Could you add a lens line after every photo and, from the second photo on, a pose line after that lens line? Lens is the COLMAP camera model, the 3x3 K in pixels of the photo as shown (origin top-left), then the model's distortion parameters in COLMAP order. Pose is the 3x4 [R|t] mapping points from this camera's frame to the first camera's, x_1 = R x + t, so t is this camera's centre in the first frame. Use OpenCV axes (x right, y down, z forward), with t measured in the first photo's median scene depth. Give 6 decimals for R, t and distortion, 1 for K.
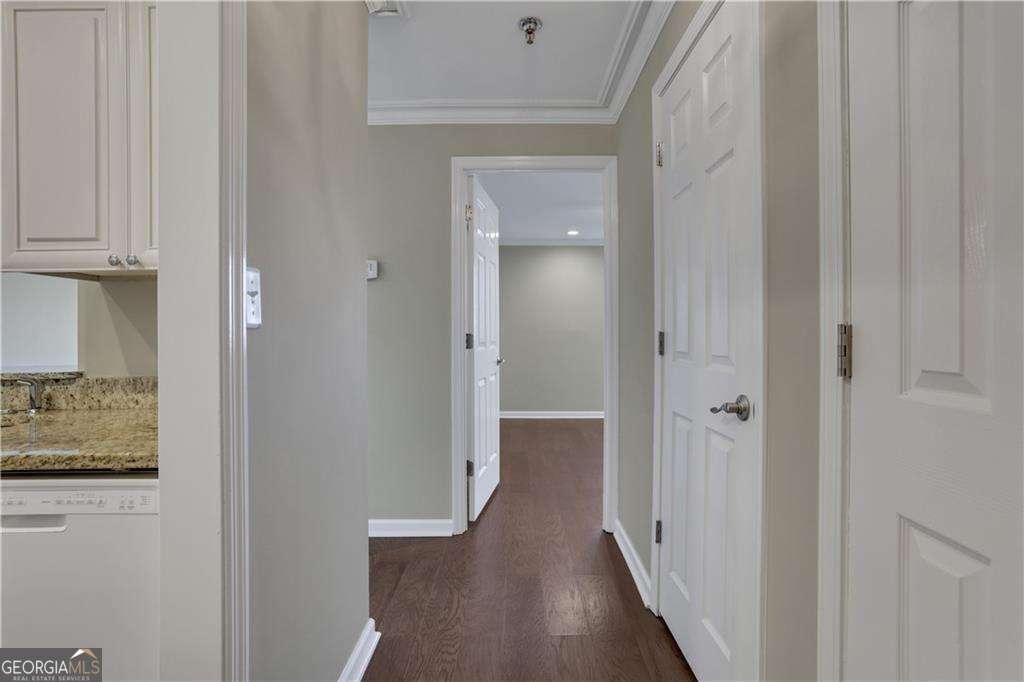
lens RADIAL K [[479.2, 0, 516.5], [0, 479.2, 333.2], [0, 0, 1]] dist [-0.030188, 0.000343]
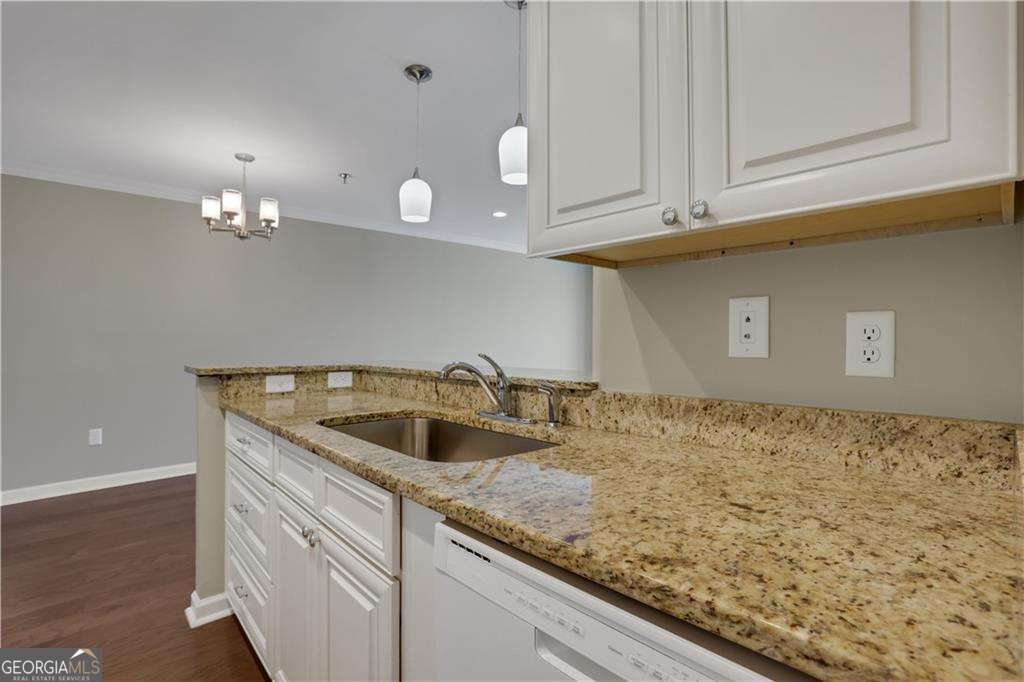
lens RADIAL K [[423.1, 0, 511.1], [0, 423.1, 331.2], [0, 0, 1]] dist [-0.001372, -0.000157]
pose [[0.682663, -0.008378, -0.730685, -0.503530], [-0.002282, 0.999905, -0.013596, 0.003580], [0.730730, 0.010949, 0.682579, 0.392962]]
